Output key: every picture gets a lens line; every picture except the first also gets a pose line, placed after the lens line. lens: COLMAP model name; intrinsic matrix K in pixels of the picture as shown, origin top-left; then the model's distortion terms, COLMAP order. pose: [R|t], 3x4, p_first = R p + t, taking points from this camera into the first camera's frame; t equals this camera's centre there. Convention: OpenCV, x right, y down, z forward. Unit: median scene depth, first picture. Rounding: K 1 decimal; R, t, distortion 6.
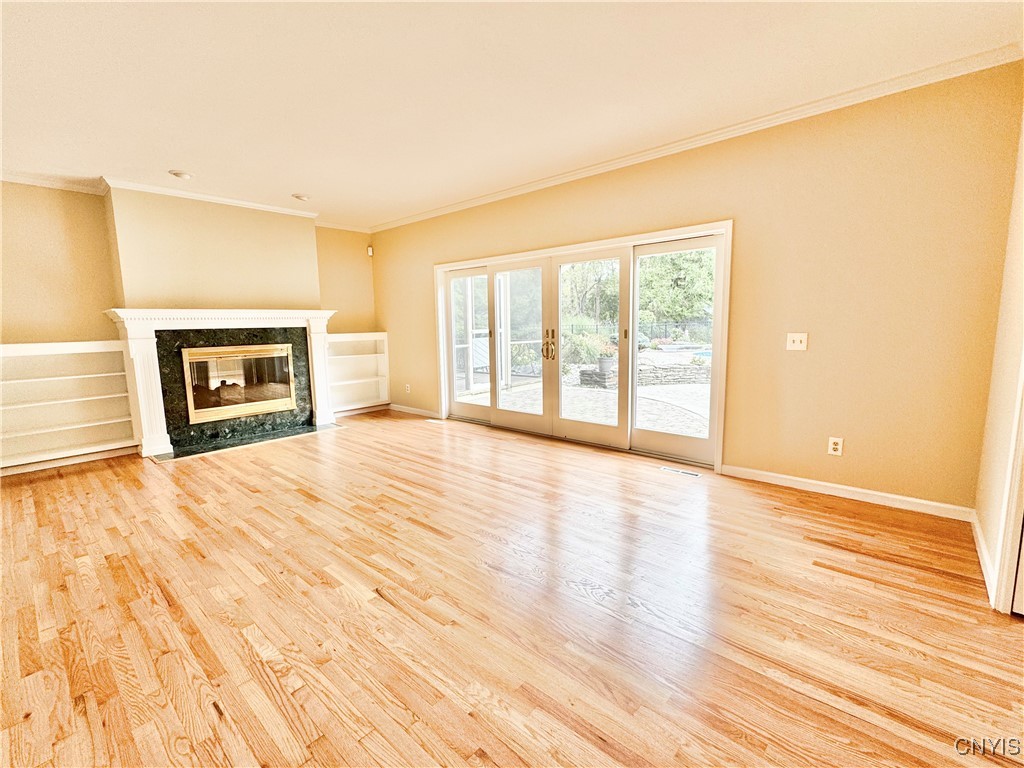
lens RADIAL K [[448.1, 0, 513.4], [0, 448.1, 385.0], [0, 0, 1]] dist [0.002594, 0.000380]
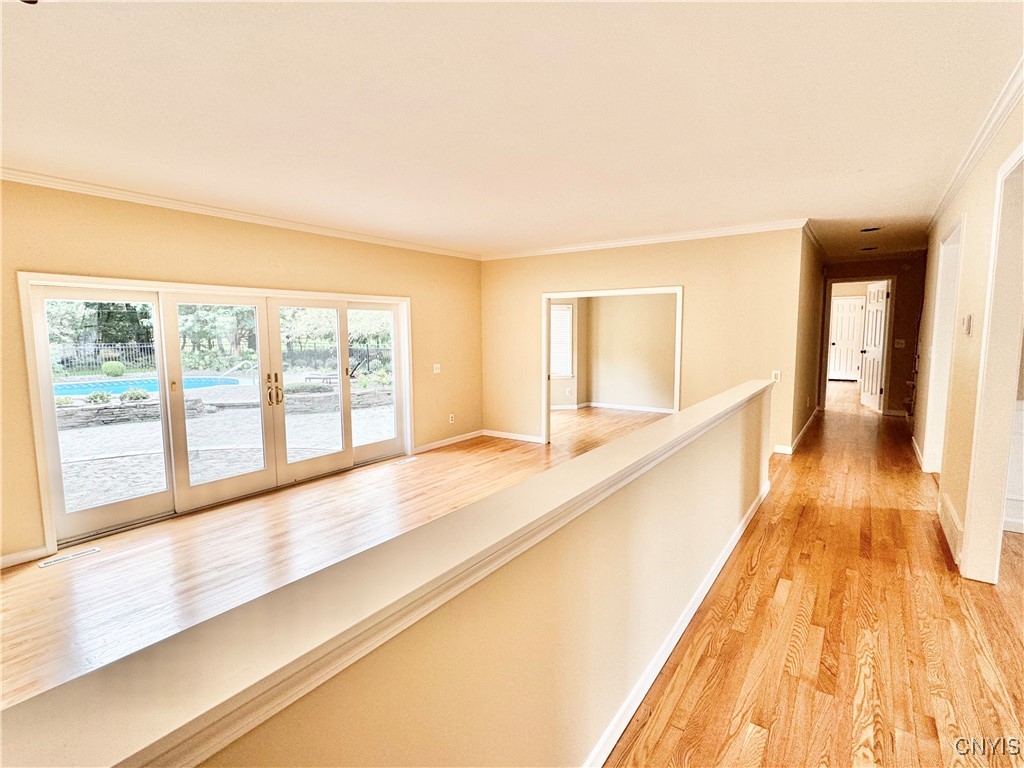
lens RADIAL K [[505.1, 0, 512.1], [0, 505.1, 382.3], [0, 0, 1]] dist [-0.000302, 0.000078]
pose [[-0.105673, -0.083583, 0.990882, -1.022479], [0.144894, 0.984532, 0.098500, -0.136953], [-0.983788, 0.153981, -0.091928, 0.604403]]
